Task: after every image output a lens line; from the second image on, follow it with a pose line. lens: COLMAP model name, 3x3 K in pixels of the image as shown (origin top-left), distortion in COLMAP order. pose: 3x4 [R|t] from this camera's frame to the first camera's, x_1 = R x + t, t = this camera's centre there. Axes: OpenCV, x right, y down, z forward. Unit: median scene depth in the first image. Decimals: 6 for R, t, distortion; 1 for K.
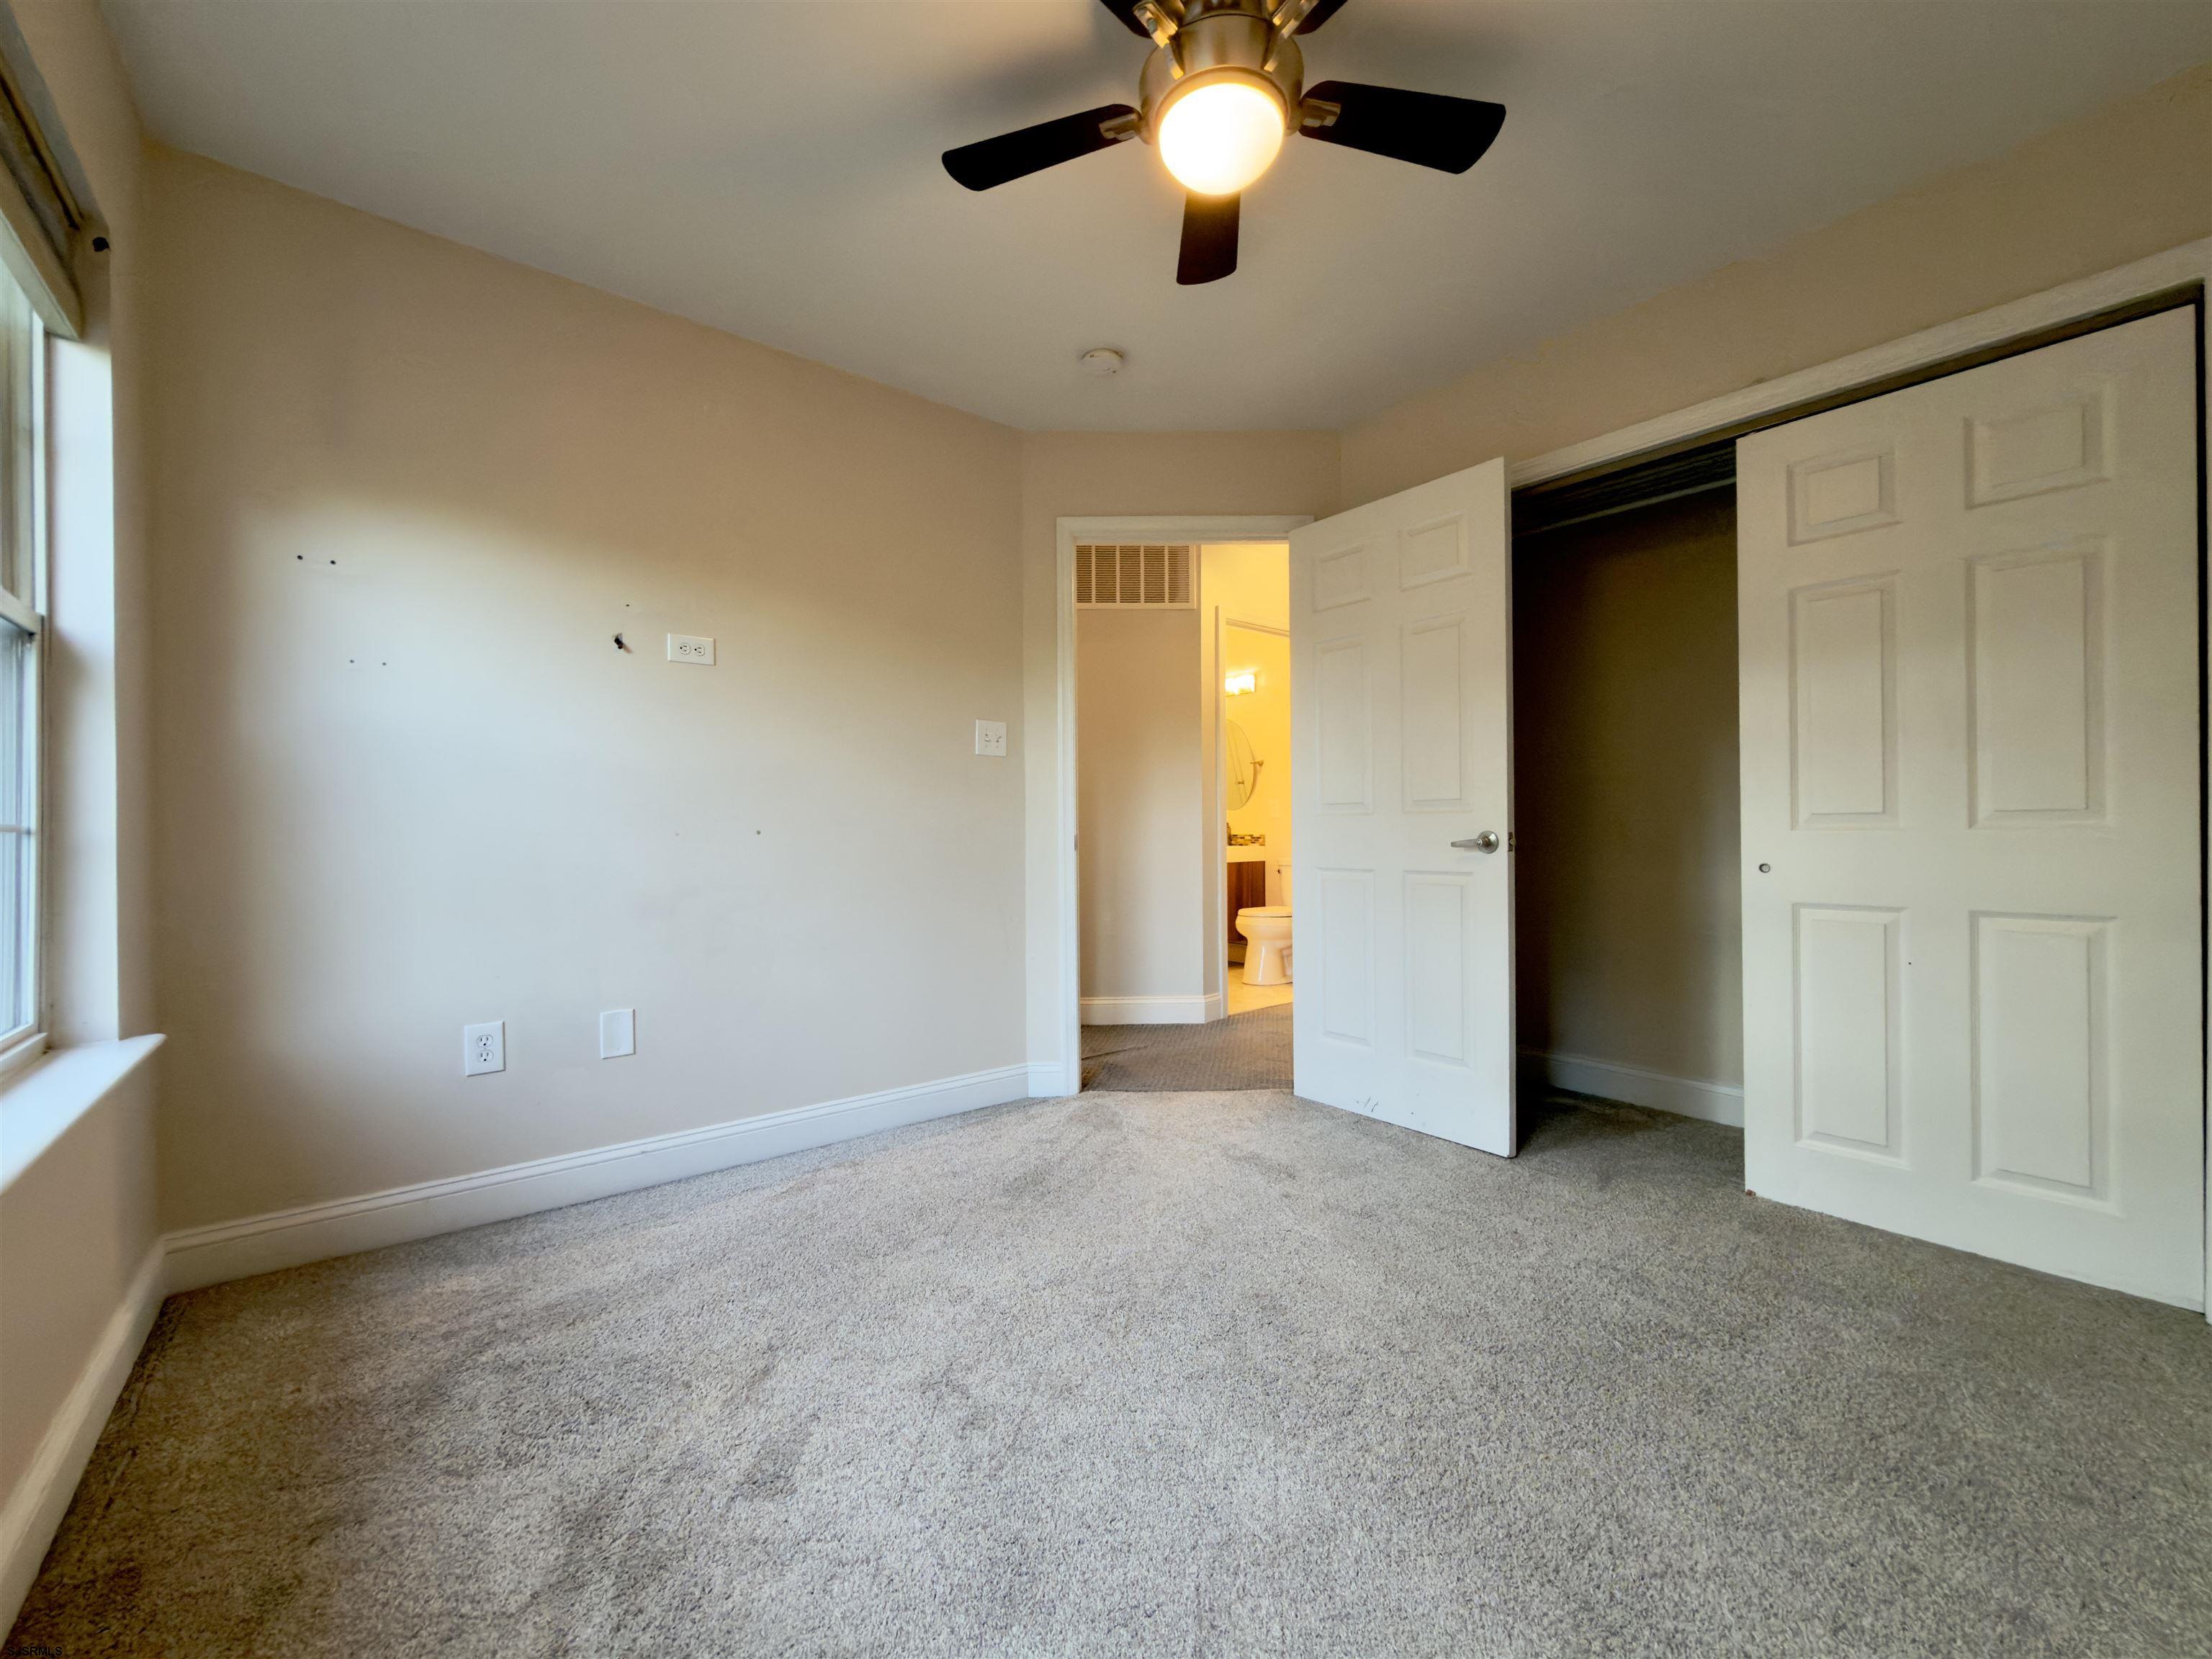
lens RADIAL K [[894.3, 0, 1106.0], [0, 894.3, 829.5], [0, 0, 1]] dist [0.001636, 0.000183]
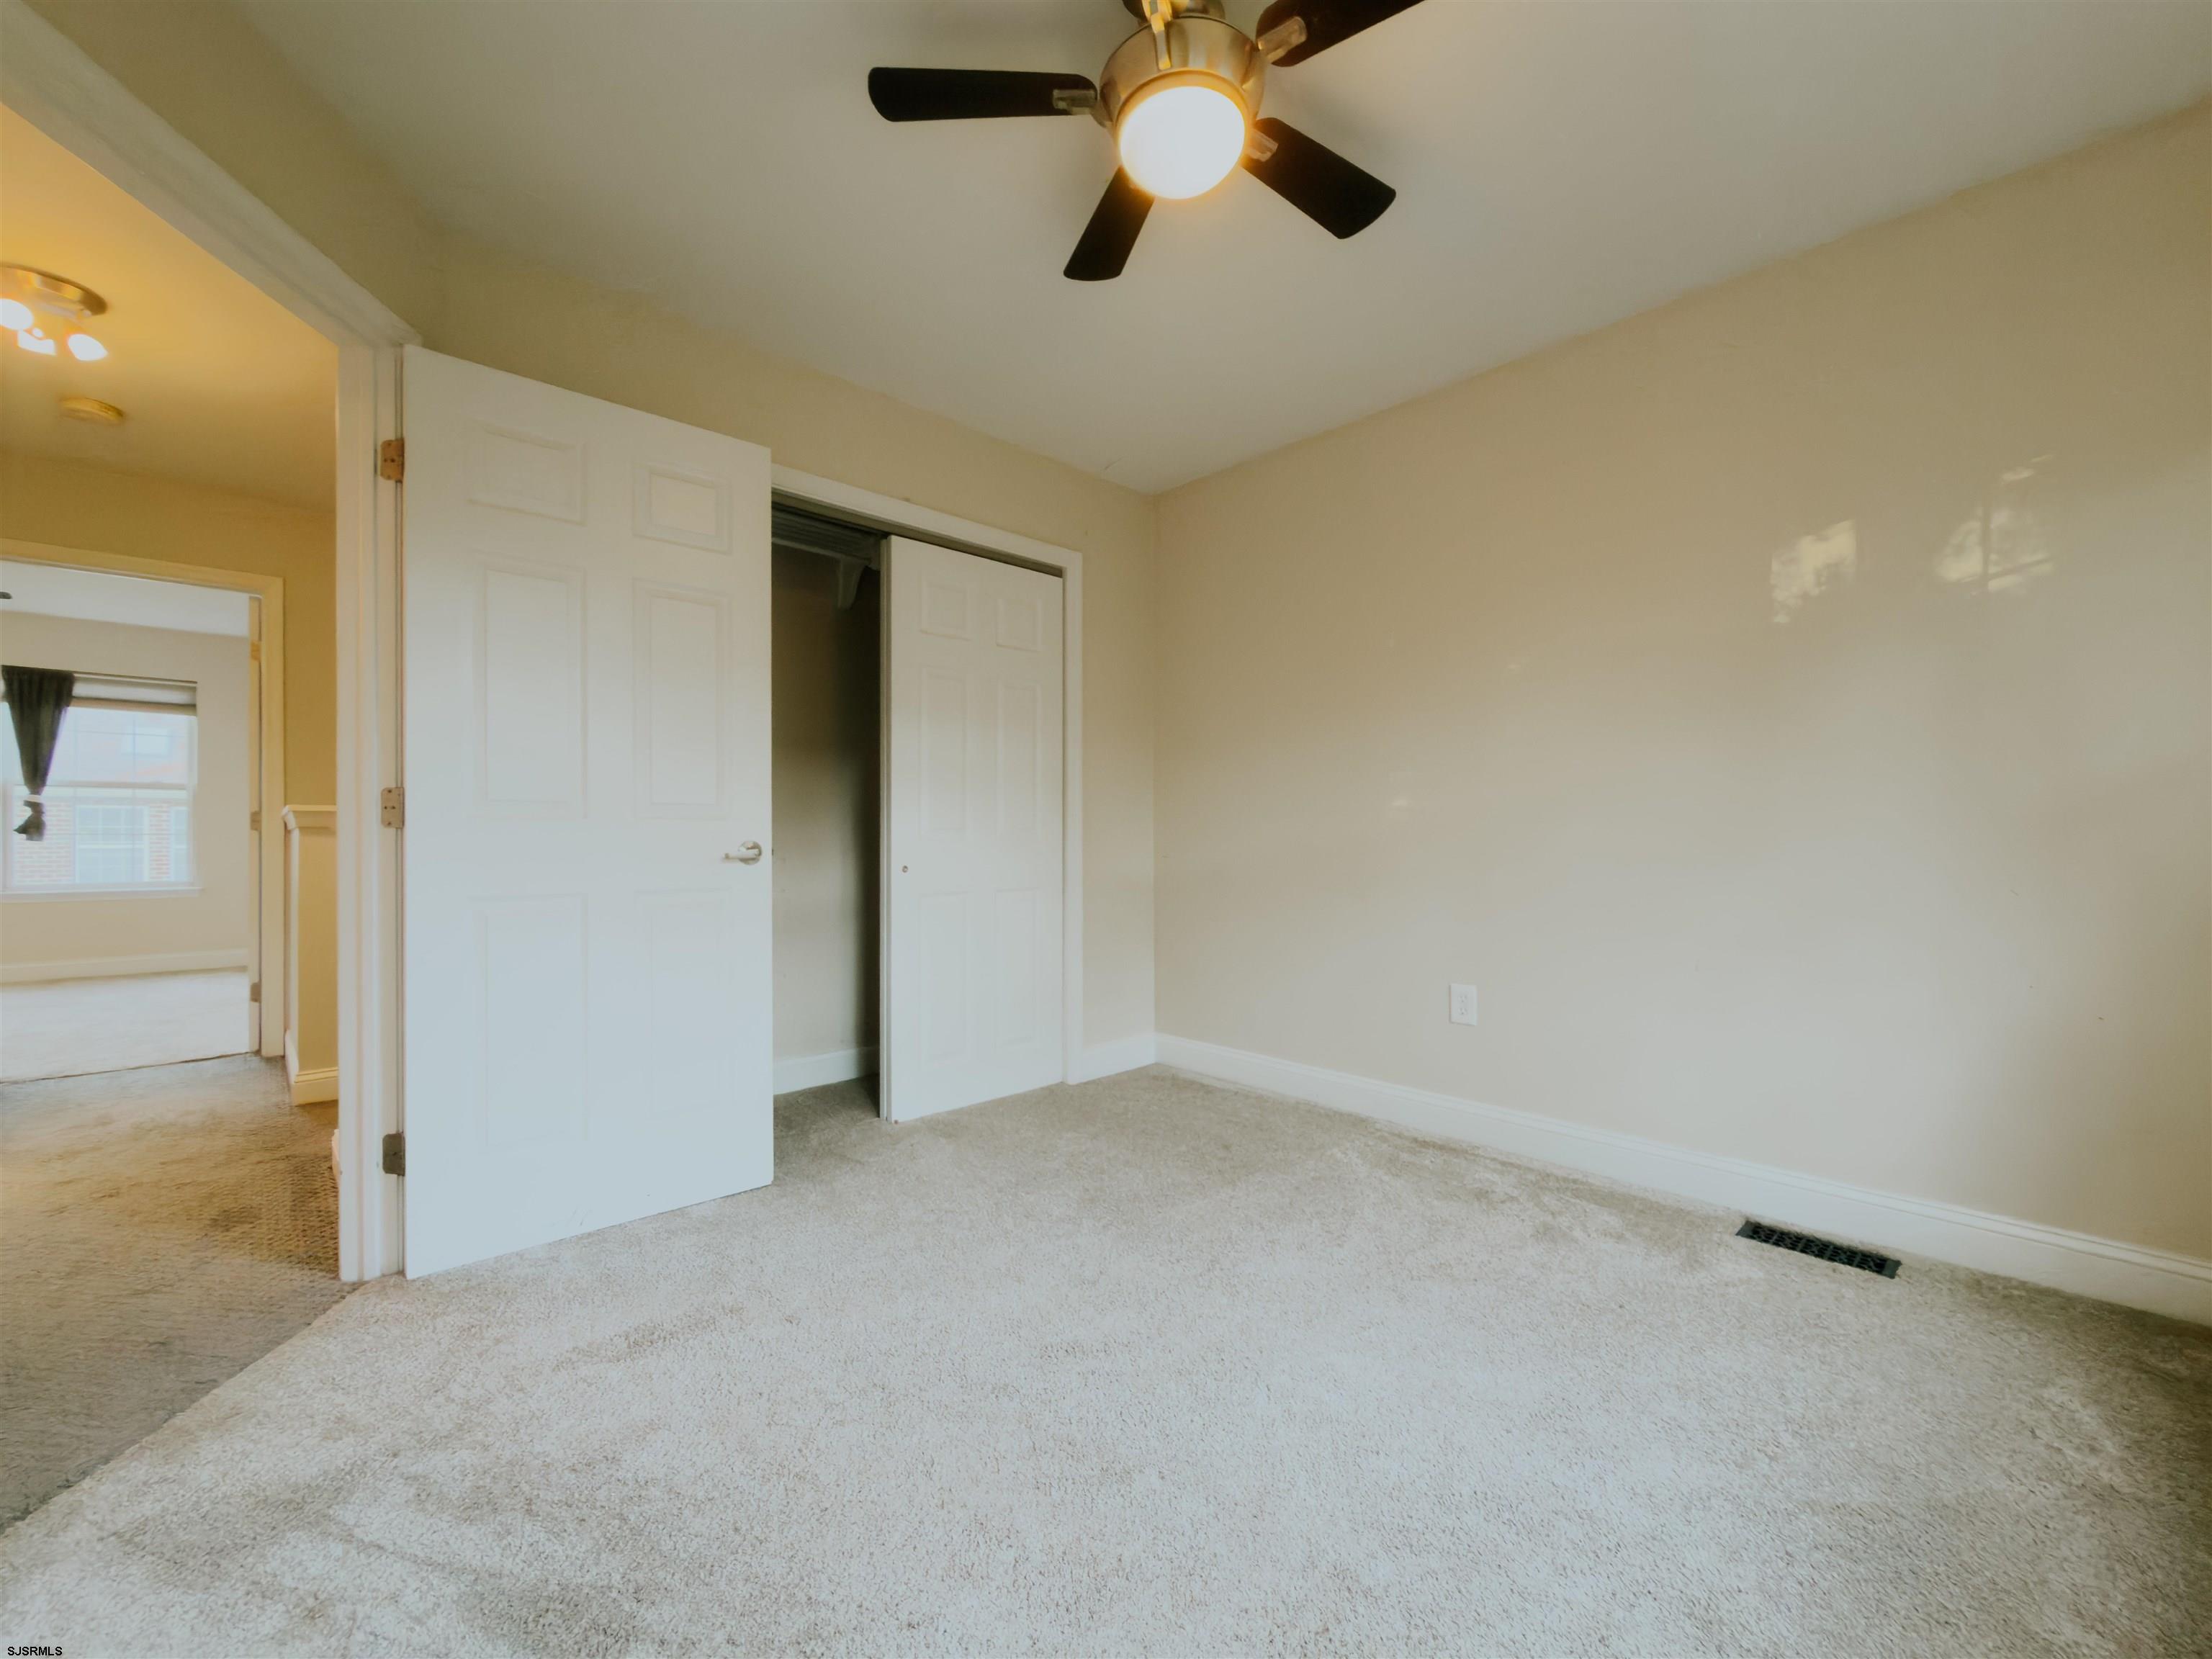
lens RADIAL K [[894.3, 0, 1106.0], [0, 894.3, 829.5], [0, 0, 1]] dist [0.001636, 0.000183]
pose [[-0.078791, 0.013665, 0.996797, -0.500012], [-0.001326, 0.999904, -0.013812, 0.002316], [-0.996890, -0.002410, -0.078766, 0.676451]]
